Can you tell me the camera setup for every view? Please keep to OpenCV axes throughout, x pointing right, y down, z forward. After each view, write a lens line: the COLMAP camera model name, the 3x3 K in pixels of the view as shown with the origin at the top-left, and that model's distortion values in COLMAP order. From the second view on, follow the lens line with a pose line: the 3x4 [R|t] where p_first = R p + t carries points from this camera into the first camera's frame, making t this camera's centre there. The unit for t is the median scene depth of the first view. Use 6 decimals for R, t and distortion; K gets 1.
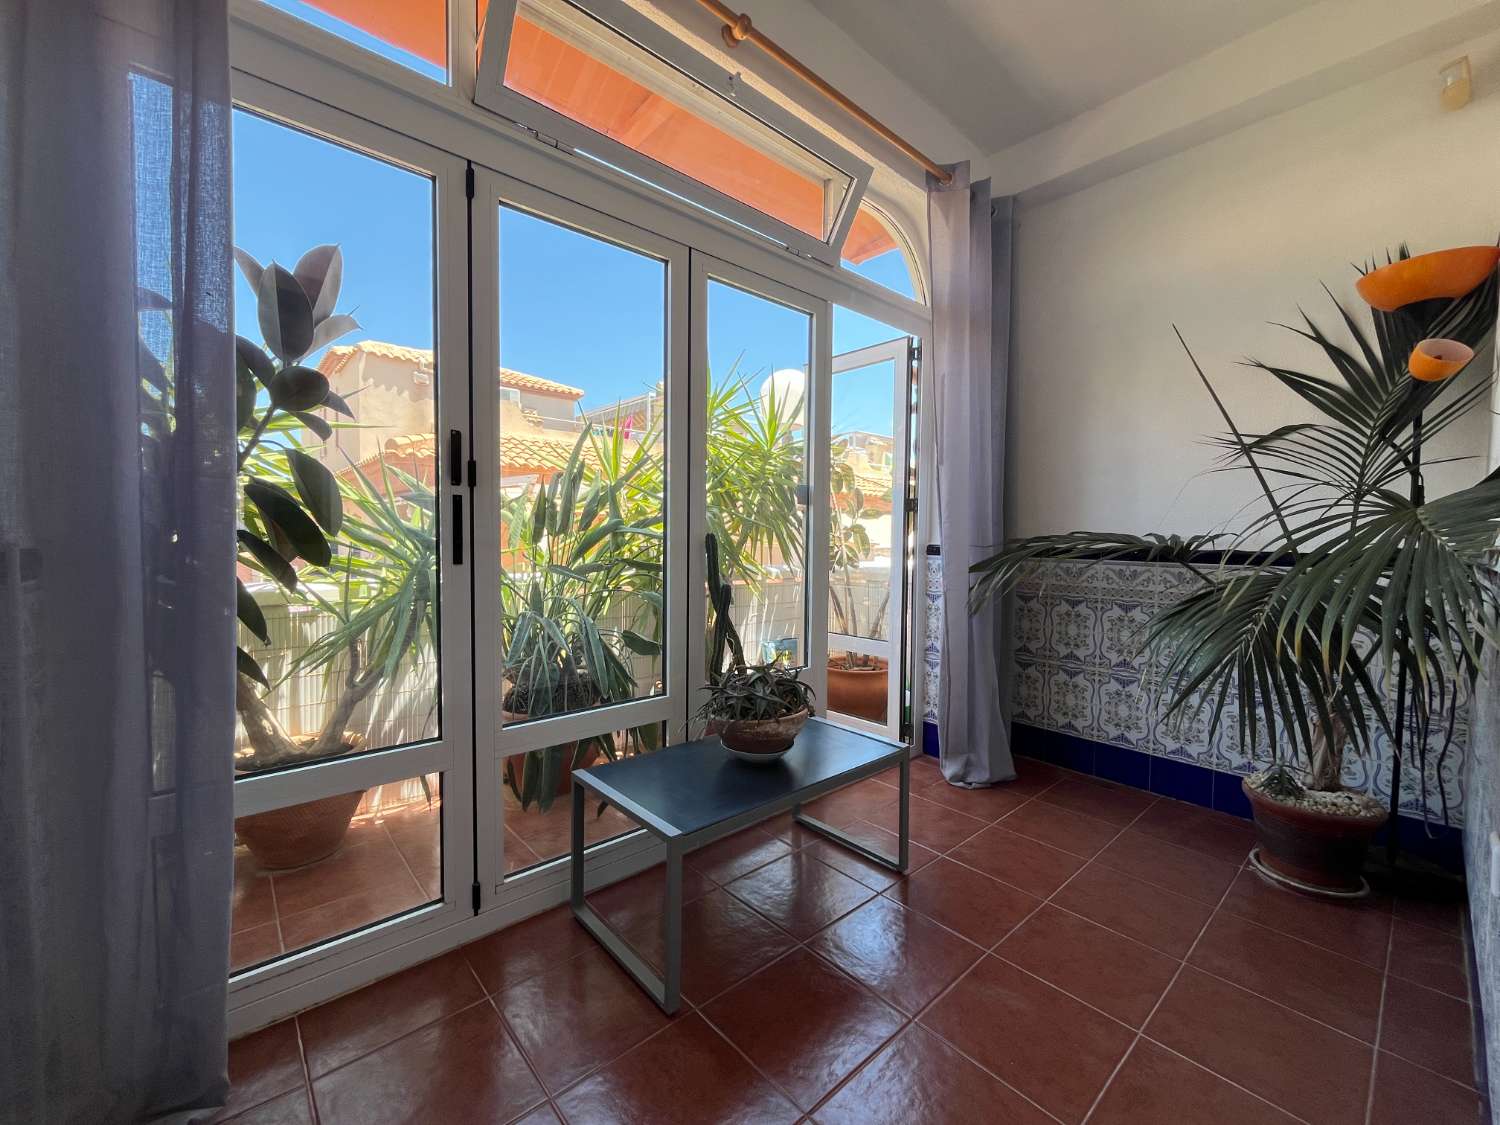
lens RADIAL K [[607.7, 0, 743.0], [0, 607.7, 561.2], [0, 0, 1]] dist [-0.001674, -0.000202]
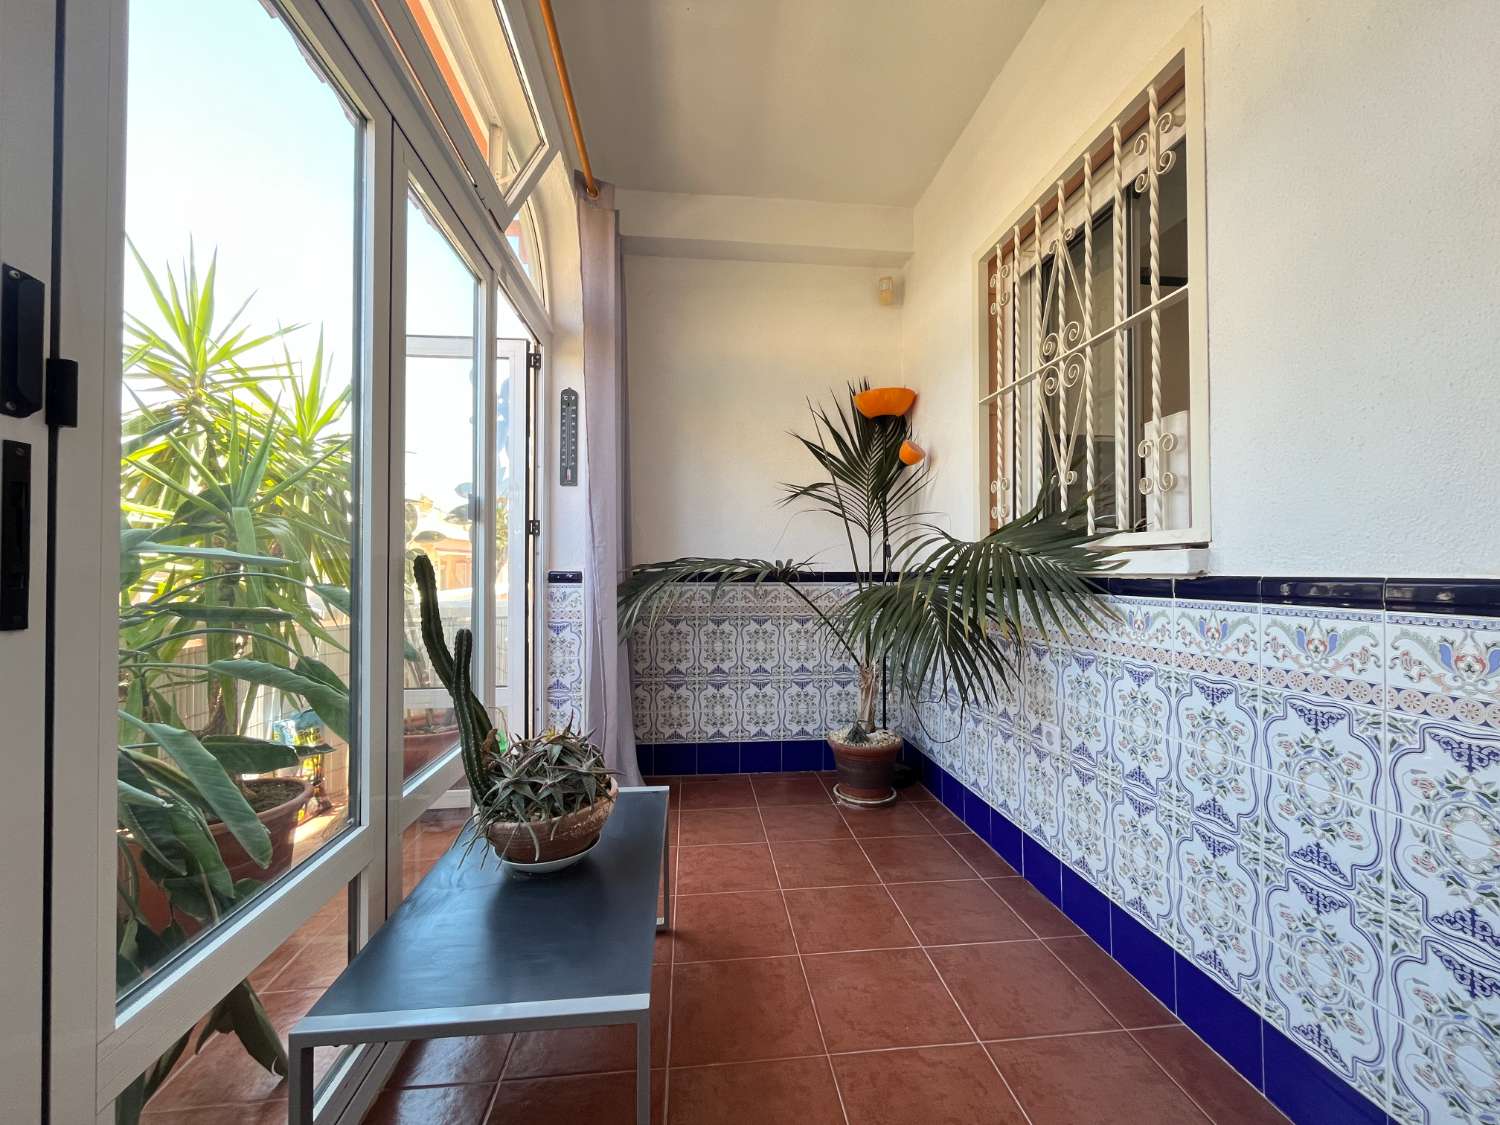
lens RADIAL K [[612.5, 0, 750.0], [0, 612.5, 562.5], [0, 0, 1]] dist [0.002295, 0.000133]
pose [[0.585477, -0.002443, 0.810686, -0.428490], [0.041150, 0.998796, -0.026709, -0.006818], [-0.809644, 0.048997, 0.584872, 0.355020]]
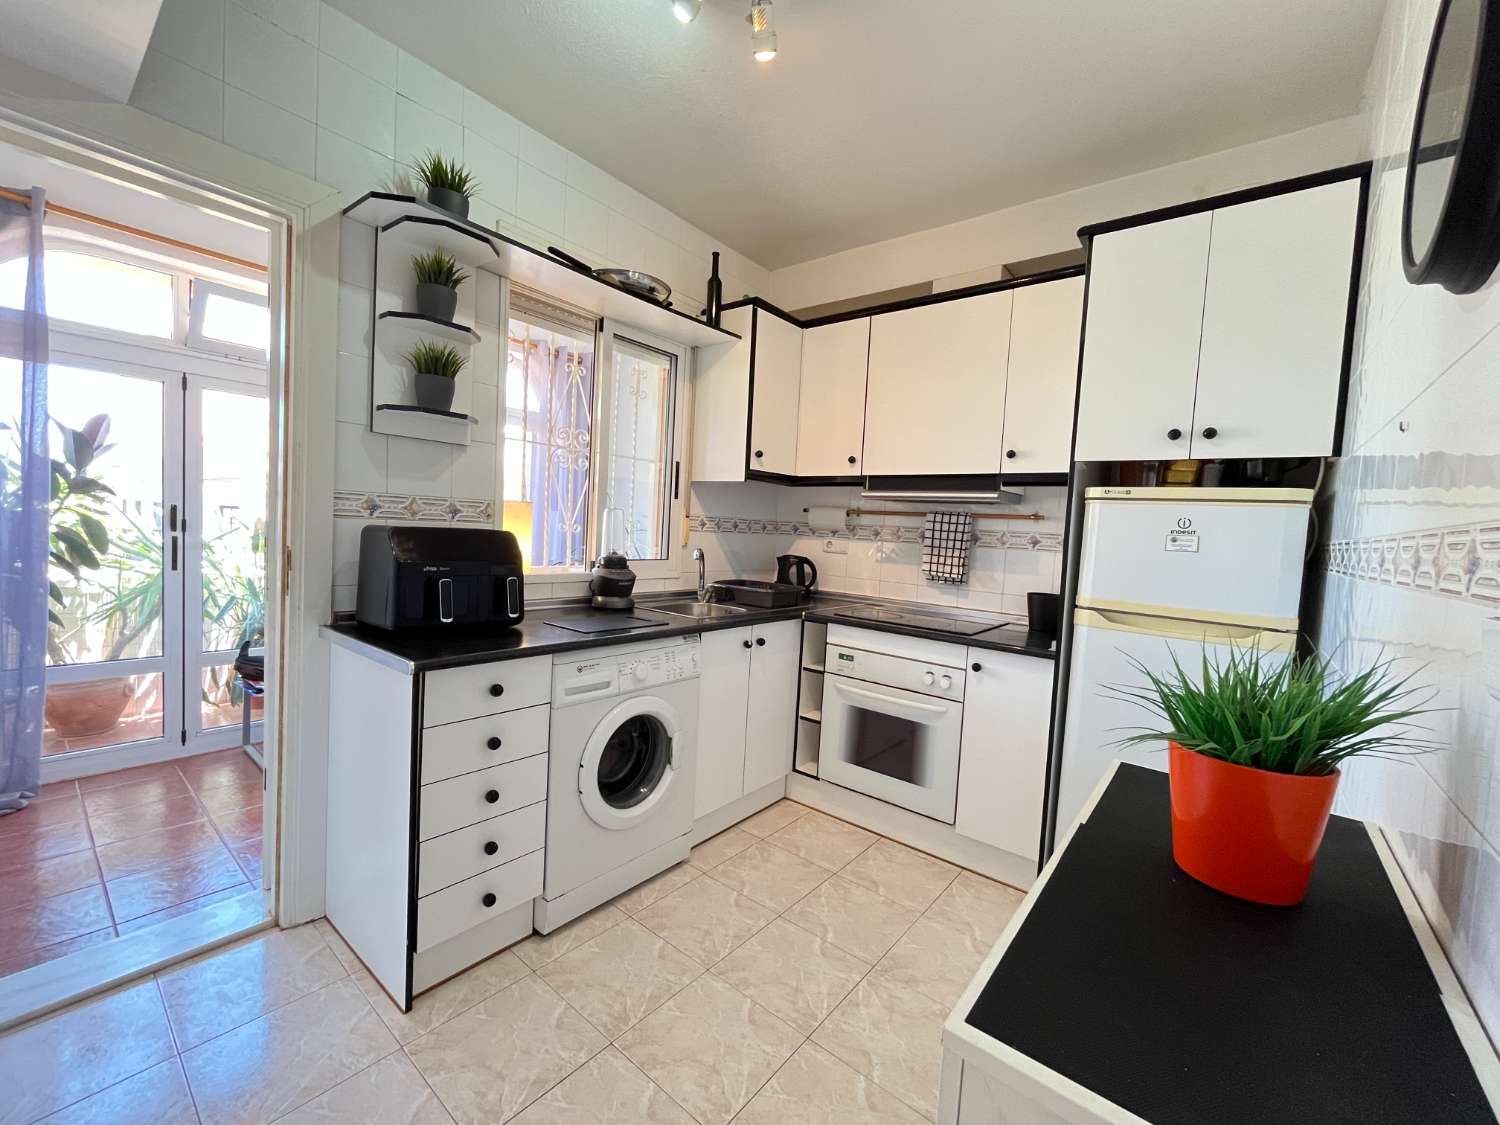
lens RADIAL K [[607.7, 0, 743.0], [0, 607.7, 561.2], [0, 0, 1]] dist [-0.001674, -0.000202]
pose [[0.987916, 0.031528, 0.151748, 0.884130], [-0.034315, 0.999287, 0.015777, -0.097273], [-0.151143, -0.020794, 0.988293, -1.039917]]
